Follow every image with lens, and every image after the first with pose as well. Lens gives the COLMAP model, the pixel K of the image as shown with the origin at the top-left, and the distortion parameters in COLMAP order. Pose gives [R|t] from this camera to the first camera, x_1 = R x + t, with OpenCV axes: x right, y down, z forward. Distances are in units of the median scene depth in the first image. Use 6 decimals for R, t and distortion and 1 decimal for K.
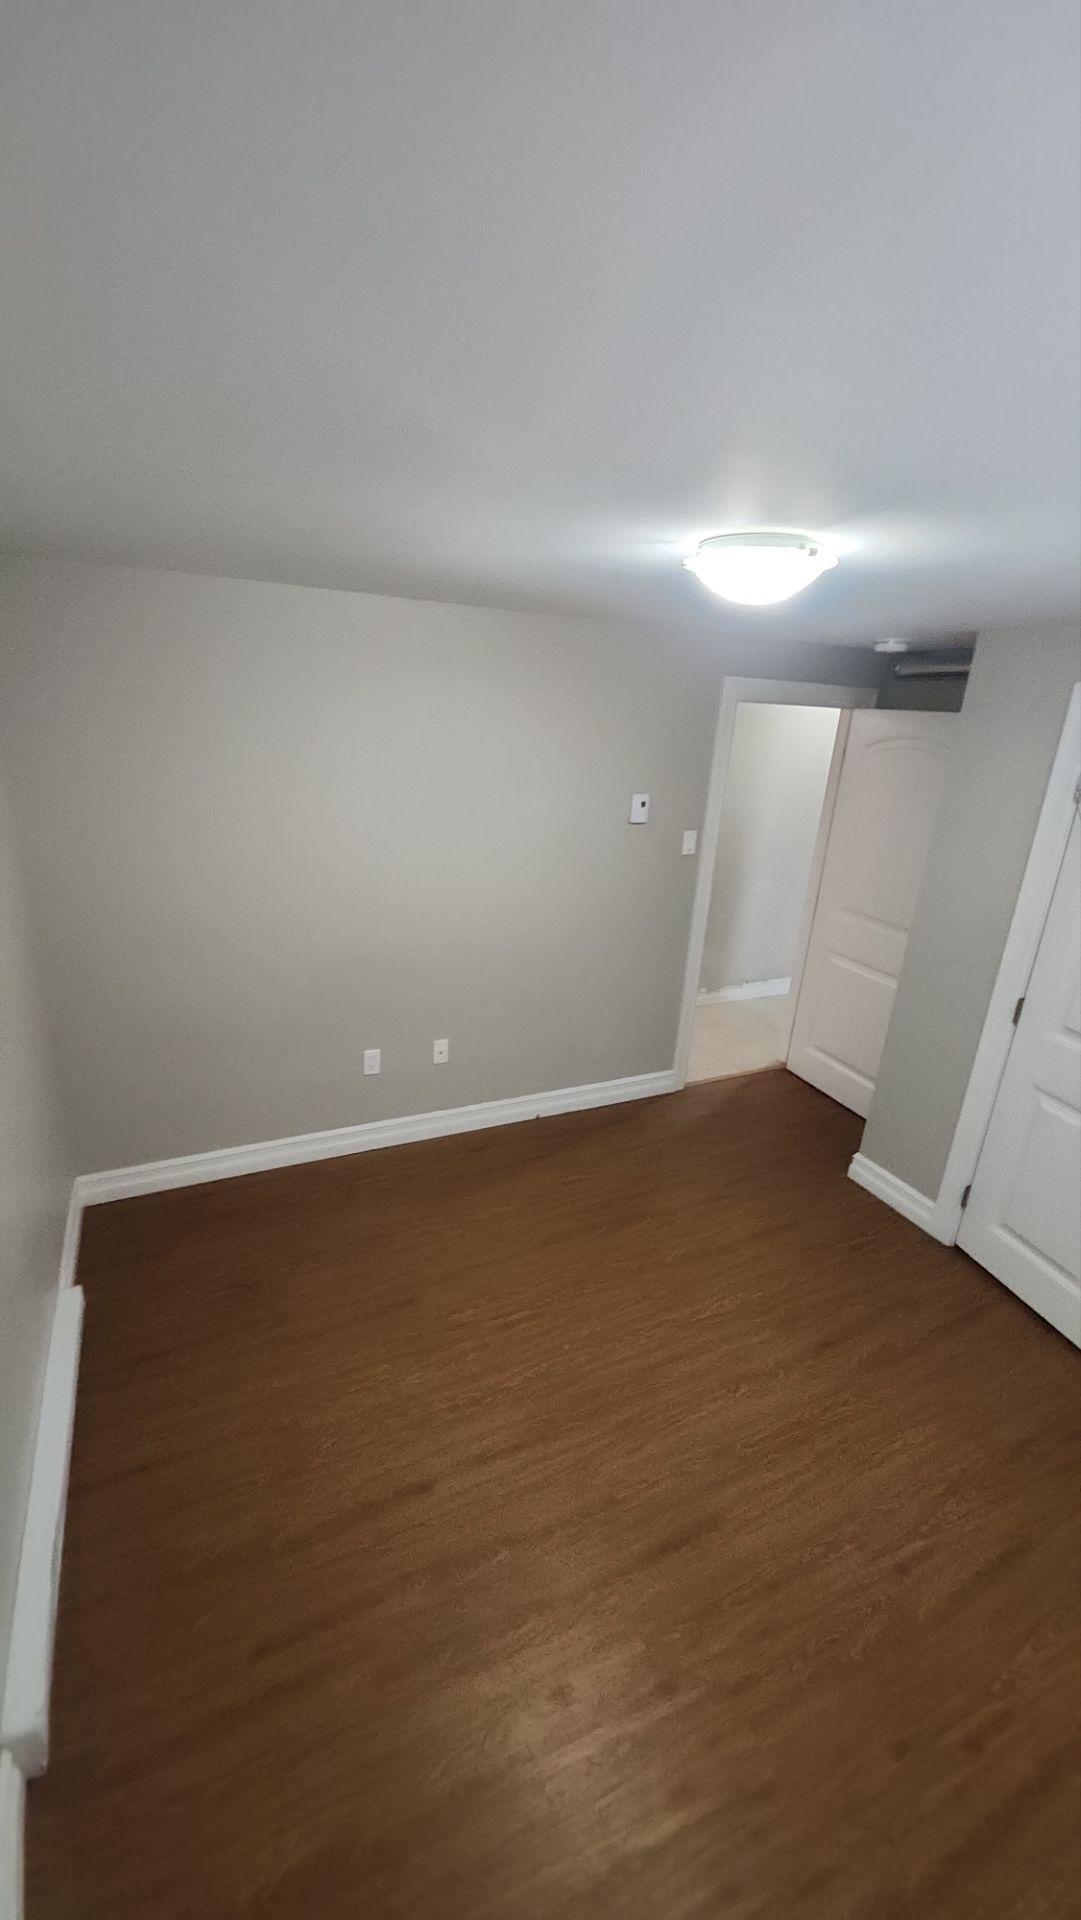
lens RADIAL K [[772.4, 0, 540.5], [0, 772.4, 960.0], [0, 0, 1]] dist [0.000375, -0.008963]
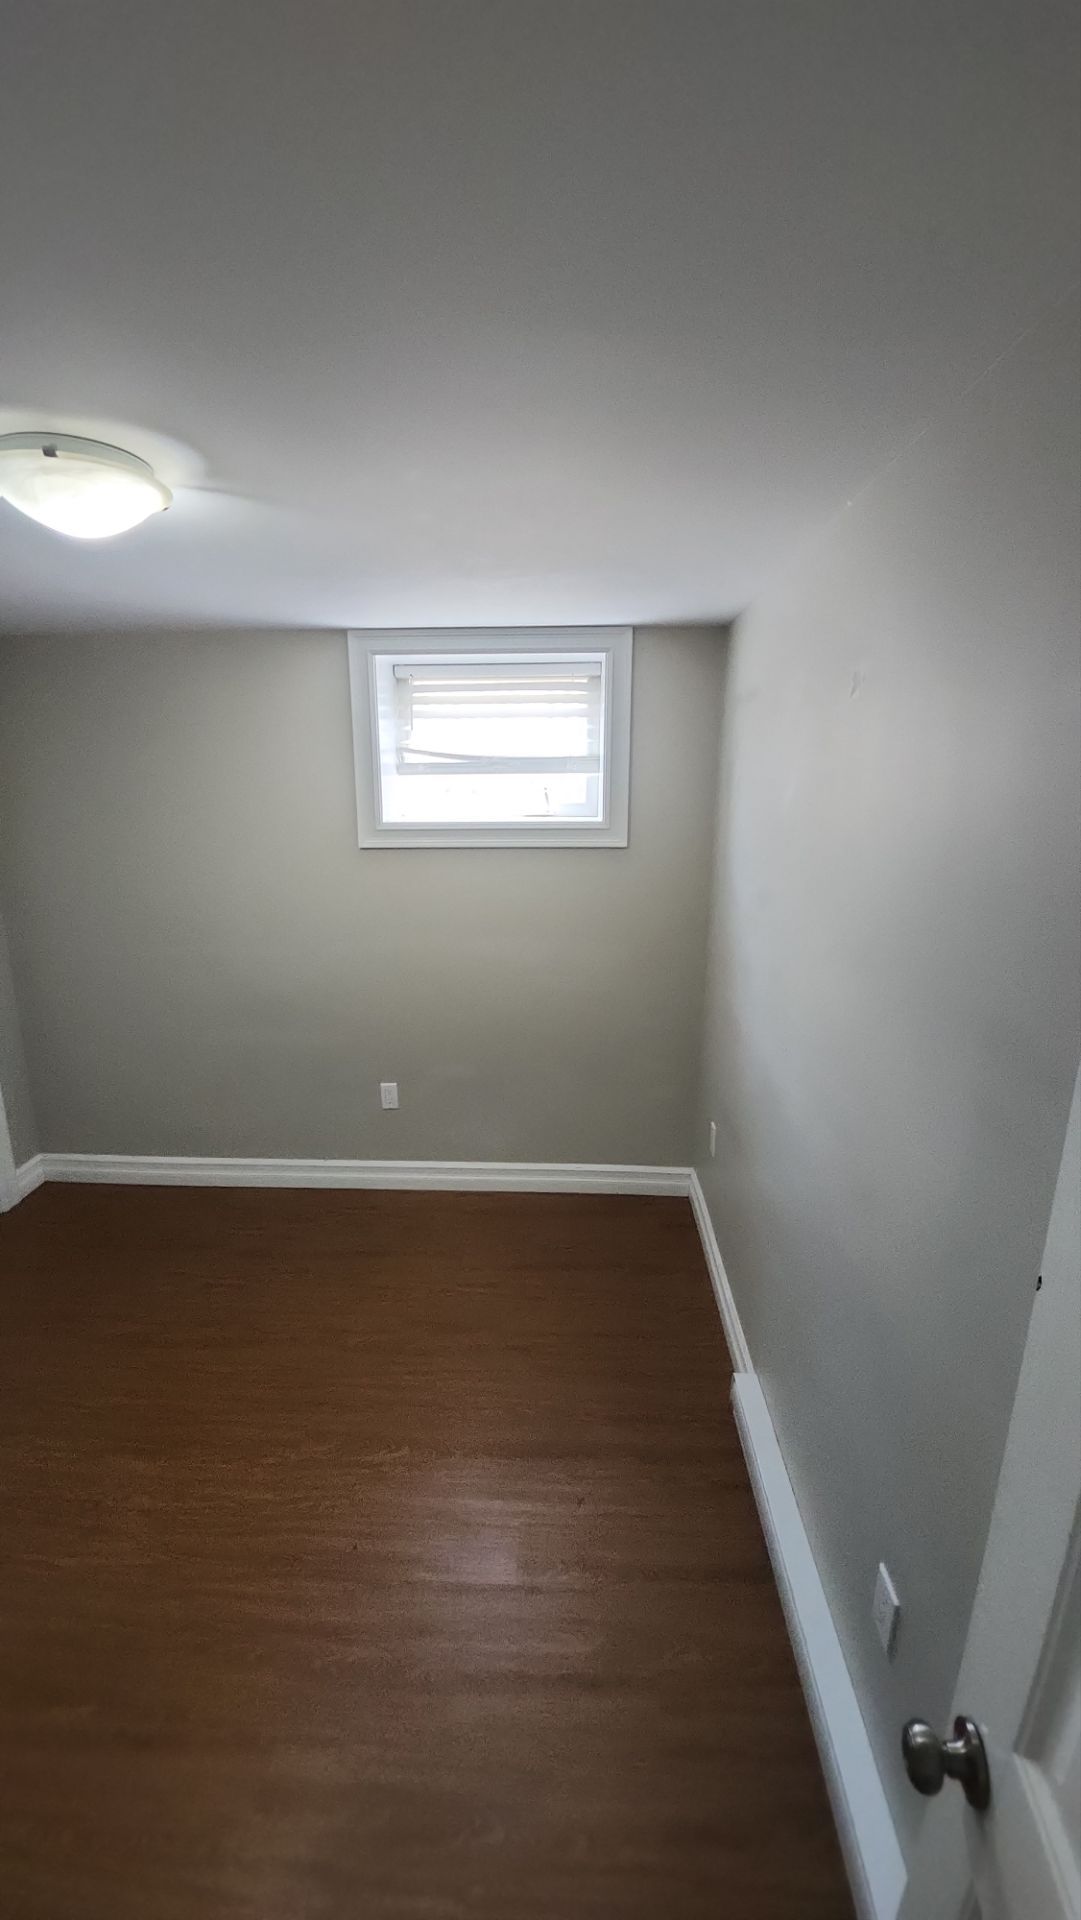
lens RADIAL K [[772.4, 0, 540.5], [0, 772.4, 960.0], [0, 0, 1]] dist [0.000375, -0.008963]
pose [[0.875823, 0.066547, -0.478023, 0.630084], [-0.088881, 0.995748, -0.024225, -0.045016], [0.474378, 0.063704, 0.878013, 0.386132]]
